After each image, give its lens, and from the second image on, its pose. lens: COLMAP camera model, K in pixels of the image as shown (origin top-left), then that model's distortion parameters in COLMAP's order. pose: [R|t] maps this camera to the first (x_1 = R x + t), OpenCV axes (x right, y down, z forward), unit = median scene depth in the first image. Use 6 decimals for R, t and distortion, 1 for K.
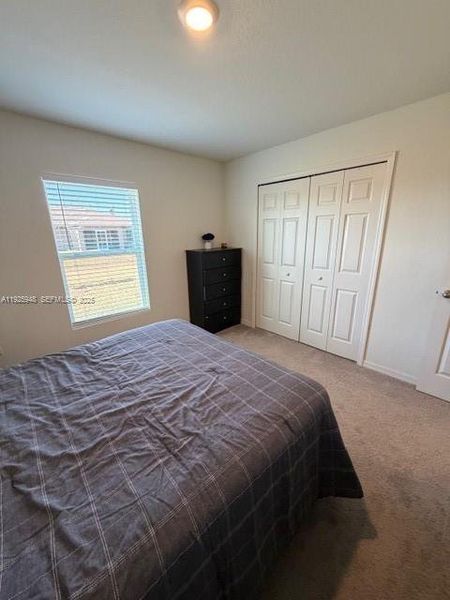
lens RADIAL K [[242.3, 0, 223.1], [0, 242.3, 300.5], [0, 0, 1]] dist [0.000180, -0.000025]
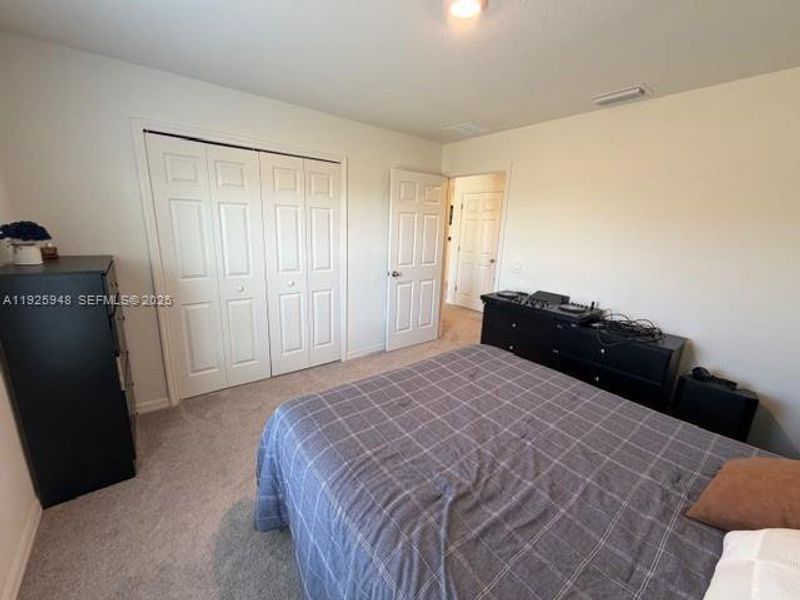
lens RADIAL K [[323.1, 0, 403.3], [0, 323.1, 300.0], [0, 0, 1]] dist [0.000180, -0.000025]
pose [[0.056963, -0.205034, 0.977096, -0.592606], [0.237679, 0.953332, 0.186191, -0.141726], [-0.969672, 0.221629, 0.103037, 0.513813]]
